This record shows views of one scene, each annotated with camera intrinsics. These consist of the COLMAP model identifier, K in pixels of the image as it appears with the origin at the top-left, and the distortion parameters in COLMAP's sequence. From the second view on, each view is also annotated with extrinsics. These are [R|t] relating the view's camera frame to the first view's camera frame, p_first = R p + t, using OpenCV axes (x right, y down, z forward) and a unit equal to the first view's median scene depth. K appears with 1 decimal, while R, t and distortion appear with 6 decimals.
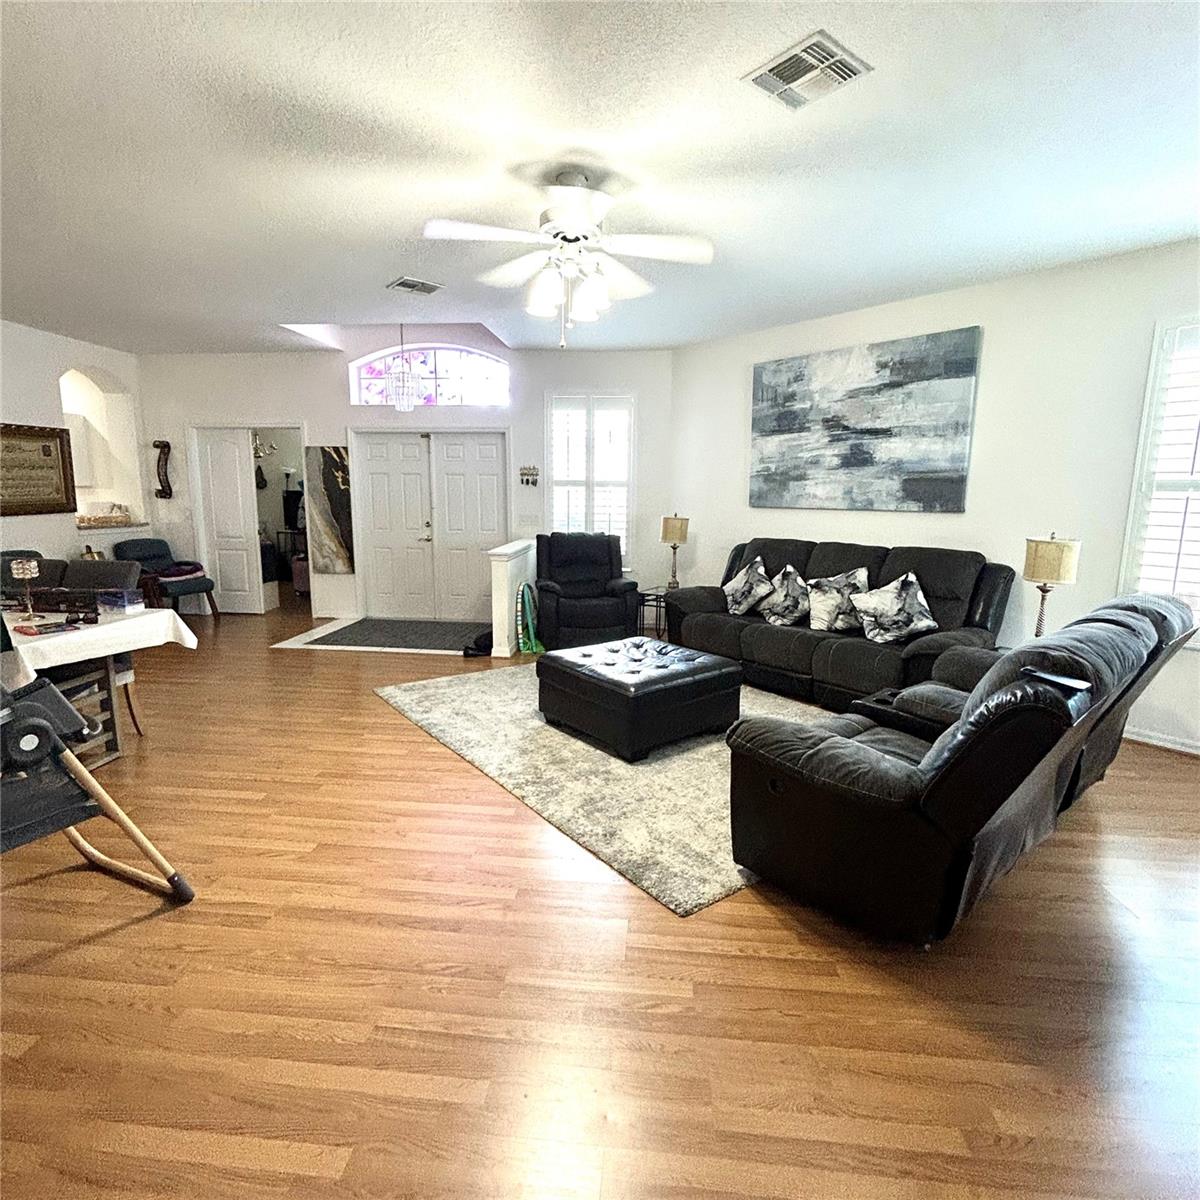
lens RADIAL K [[667.4, 0, 605.0], [0, 667.4, 601.9], [0, 0, 1]] dist [-0.004893, 0.003948]
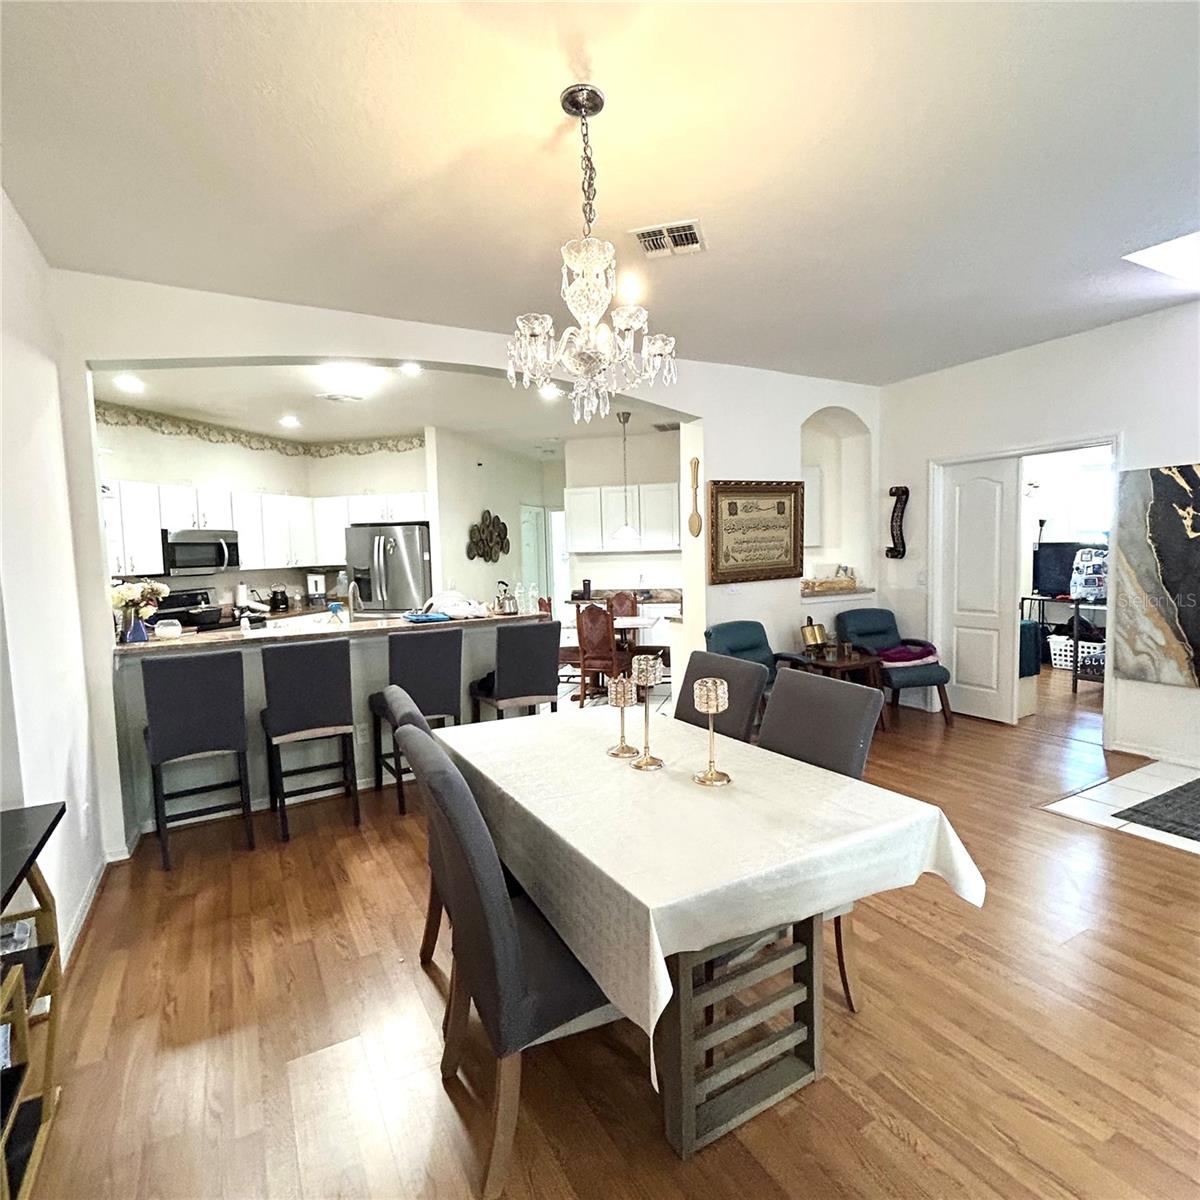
lens RADIAL K [[667.4, 0, 598.9], [0, 667.4, 604.0], [0, 0, 1]] dist [-0.004893, 0.003948]
pose [[0.565769, 0.041888, -0.823499, -0.216636], [-0.101934, 0.994601, -0.019440, -0.052749], [0.818239, 0.094941, 0.566984, 0.281246]]
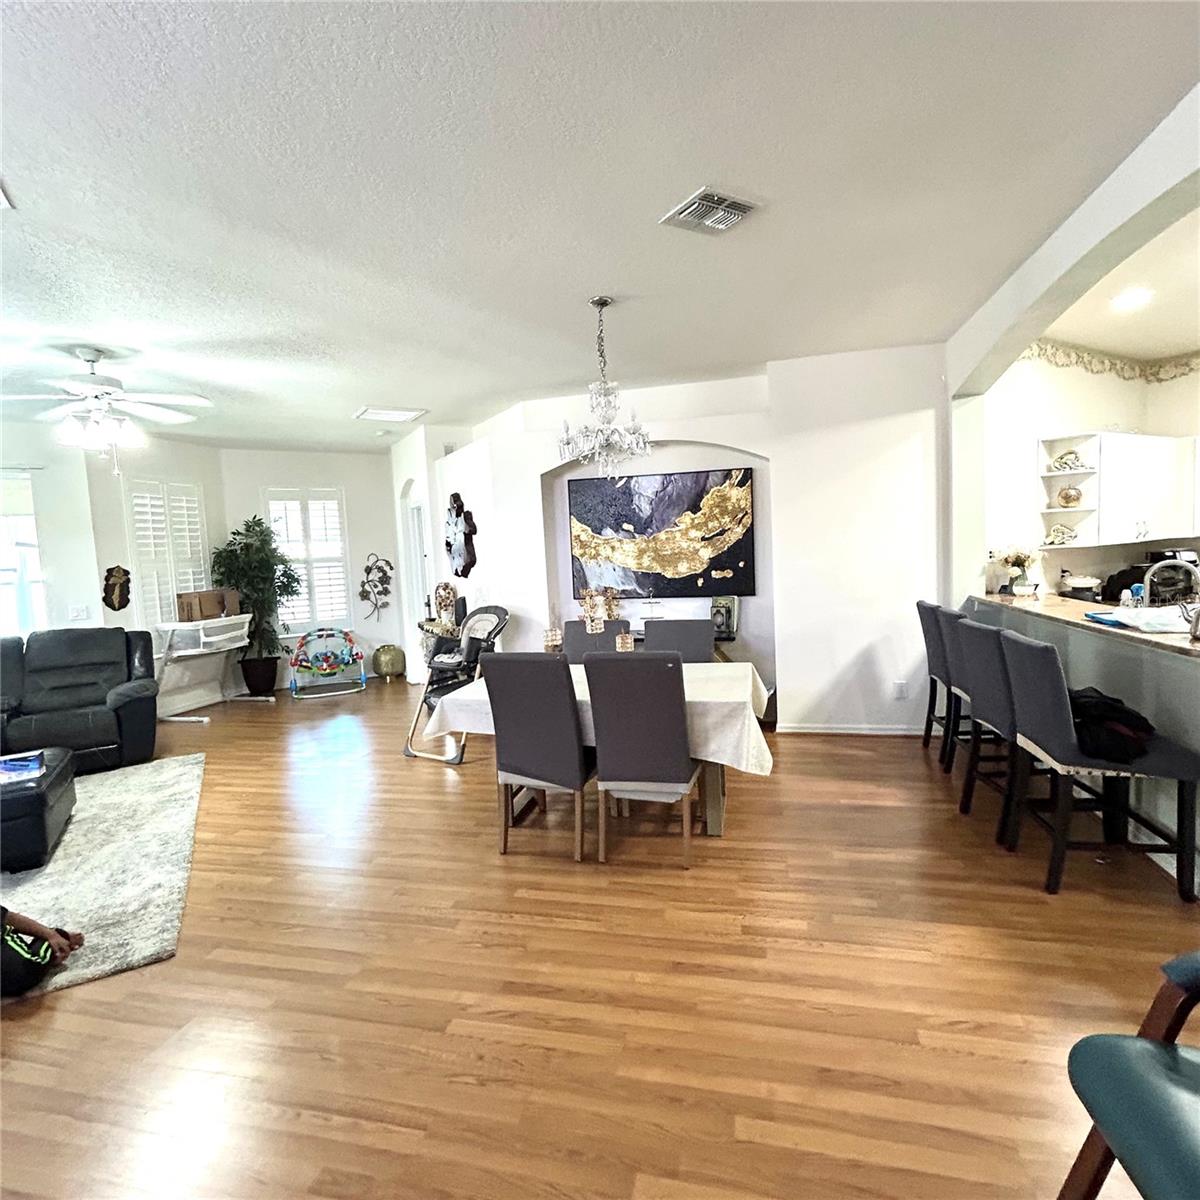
lens RADIAL K [[667.4, 0, 594.5], [0, 667.4, 601.2], [0, 0, 1]] dist [-0.004893, 0.003948]
pose [[-0.987554, 0.024994, 0.155280, -0.536018], [0.062143, 0.968966, 0.239255, -0.172577], [-0.144481, 0.245927, -0.958460, 0.970882]]
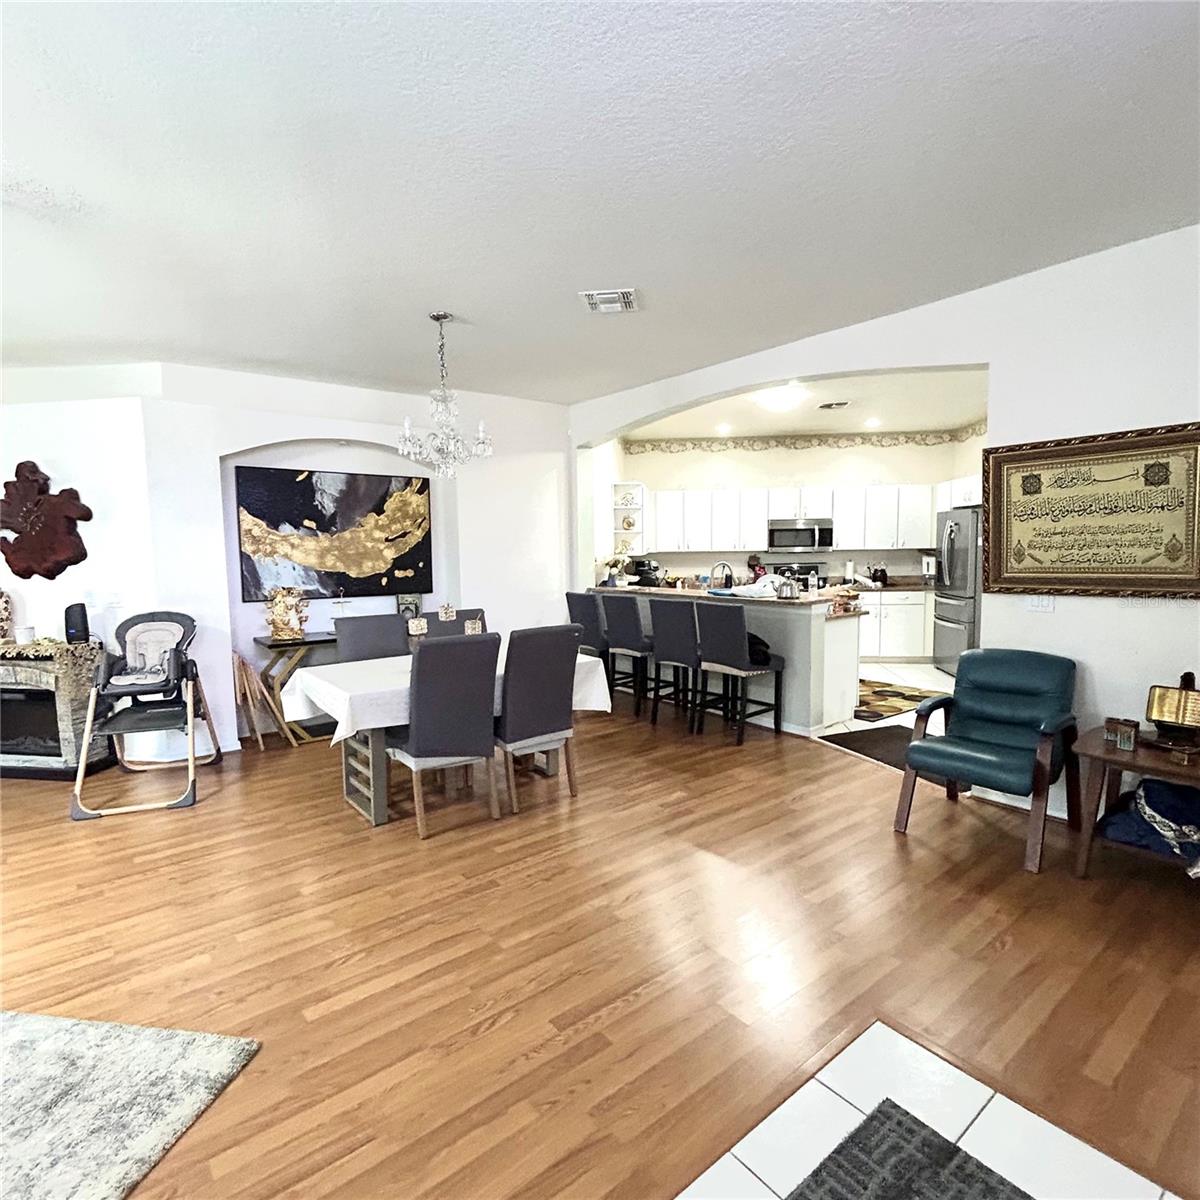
lens RADIAL K [[667.4, 0, 600.4], [0, 667.4, 602.4], [0, 0, 1]] dist [-0.004893, 0.003948]
pose [[-0.725730, 0.058623, -0.685477, -0.163687], [-0.108117, 0.974264, 0.197787, -0.164364], [0.679431, 0.217652, -0.700715, 0.956548]]
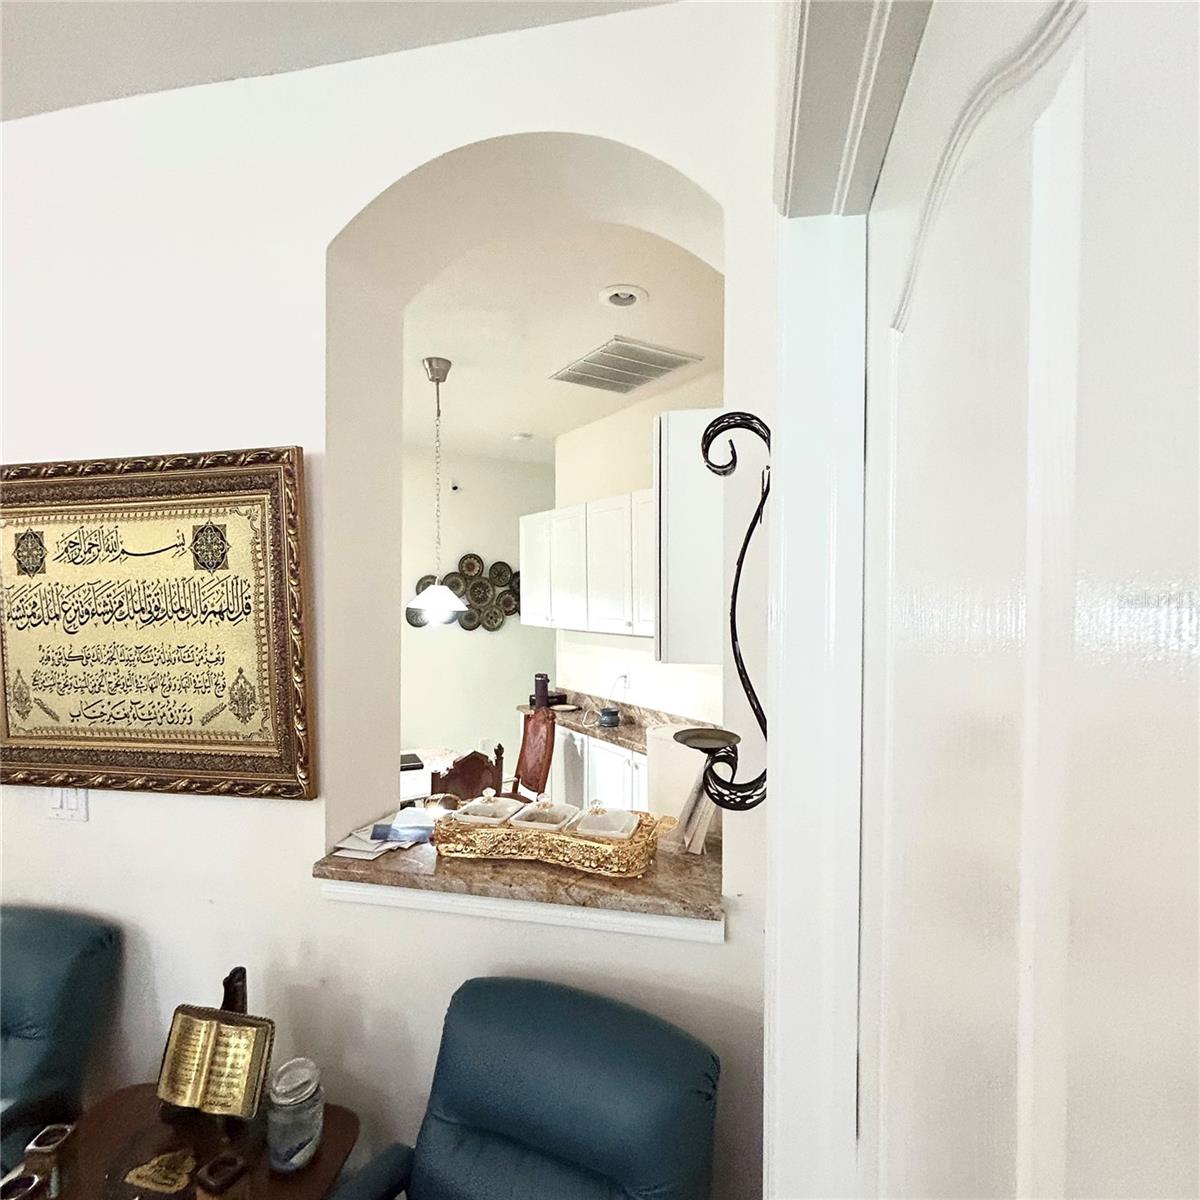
lens RADIAL K [[667.4, 0, 600.6], [0, 667.4, 601.6], [0, 0, 1]] dist [-0.004893, 0.003948]
pose [[-0.125604, 0.000304, -0.992080, -0.535581], [-0.167617, 0.985617, 0.021524, -0.208058], [0.977818, 0.168993, -0.123747, 1.034739]]
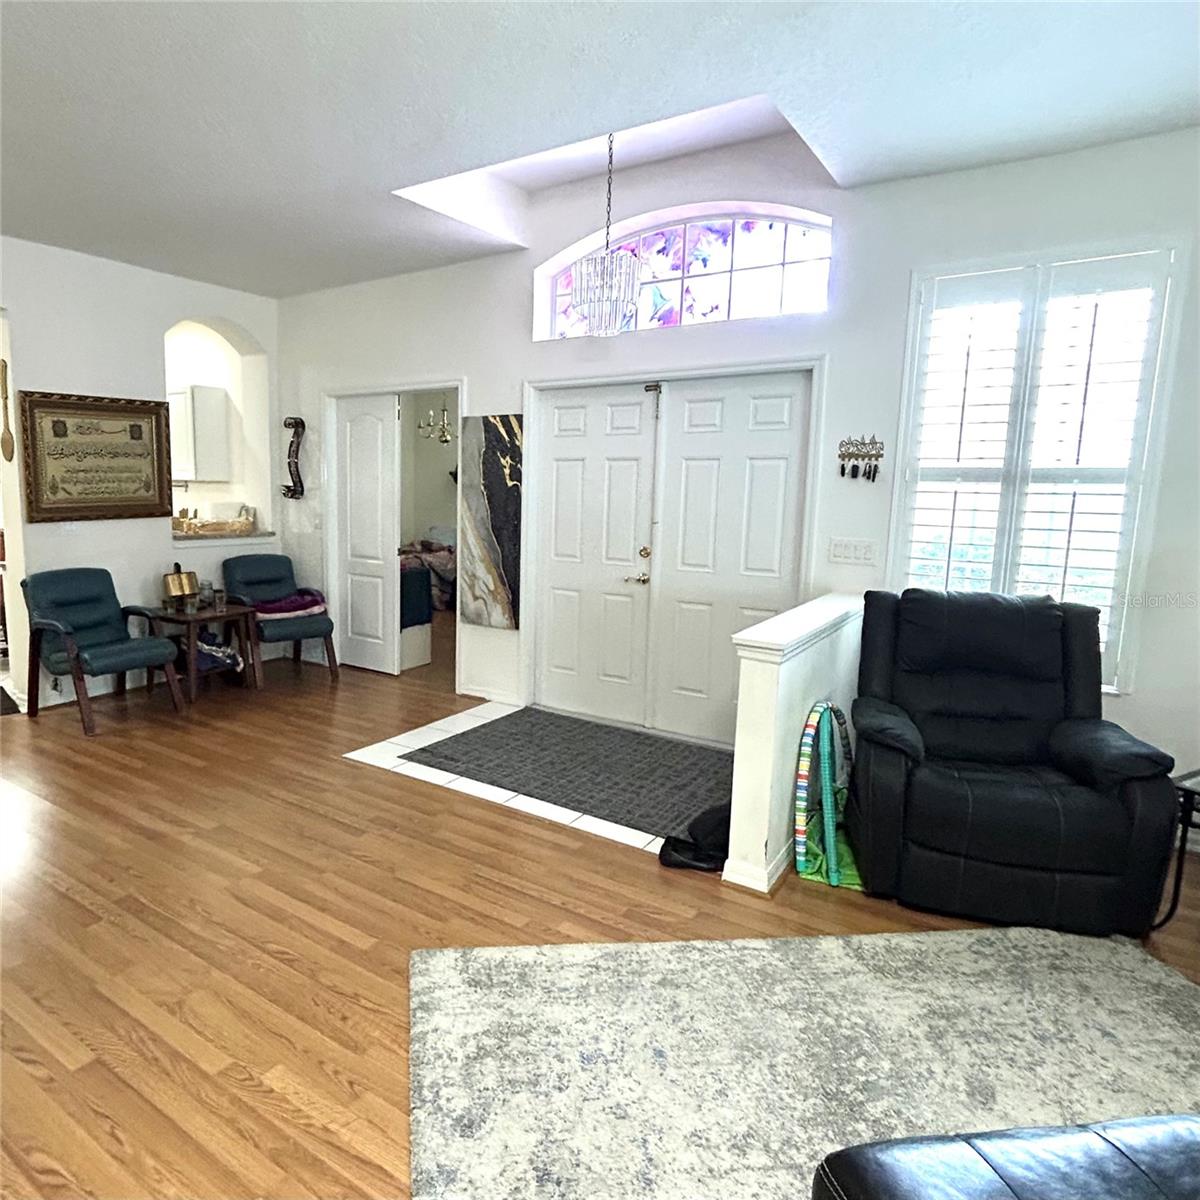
lens RADIAL K [[800.7, 0, 481.5], [0, 800.7, 602.9], [0, 0, 1]] dist [0.007019, -0.006190]
pose [[0.851834, 0.079140, -0.517798, -0.042037], [-0.091484, 0.995805, 0.001697, -0.067801], [0.515761, 0.045925, 0.855501, 0.399122]]
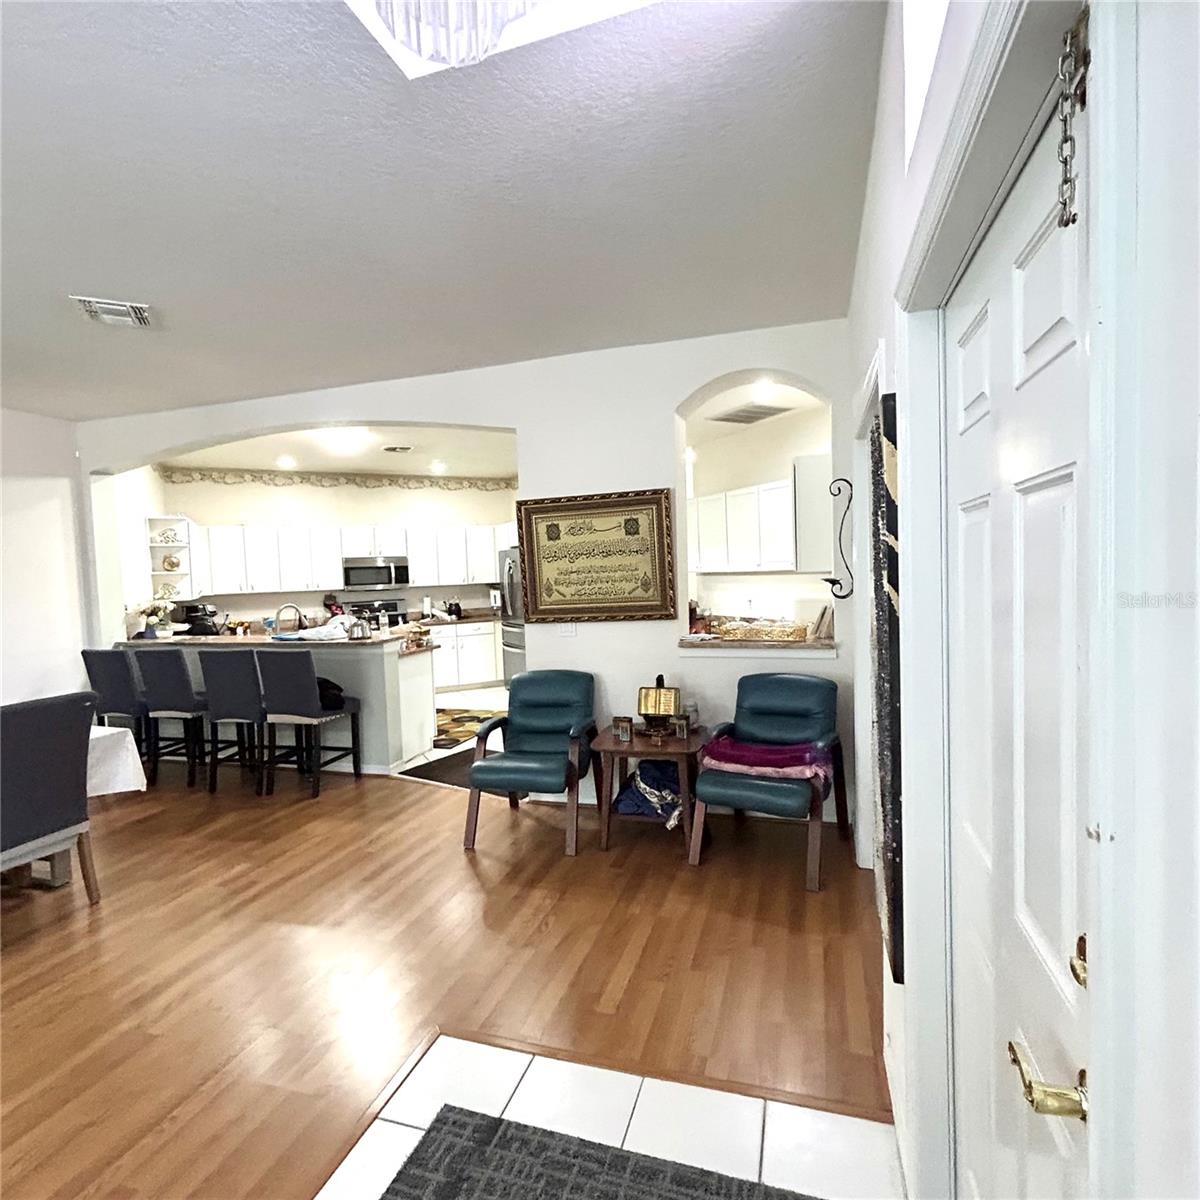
lens RADIAL K [[667.4, 0, 603.2], [0, 667.4, 601.7], [0, 0, 1]] dist [-0.004893, 0.003948]
pose [[-0.212131, 0.045440, -0.976184, -0.161845], [-0.130076, 0.988717, 0.074290, -0.174875], [0.968546, 0.142738, -0.203827, 0.982945]]
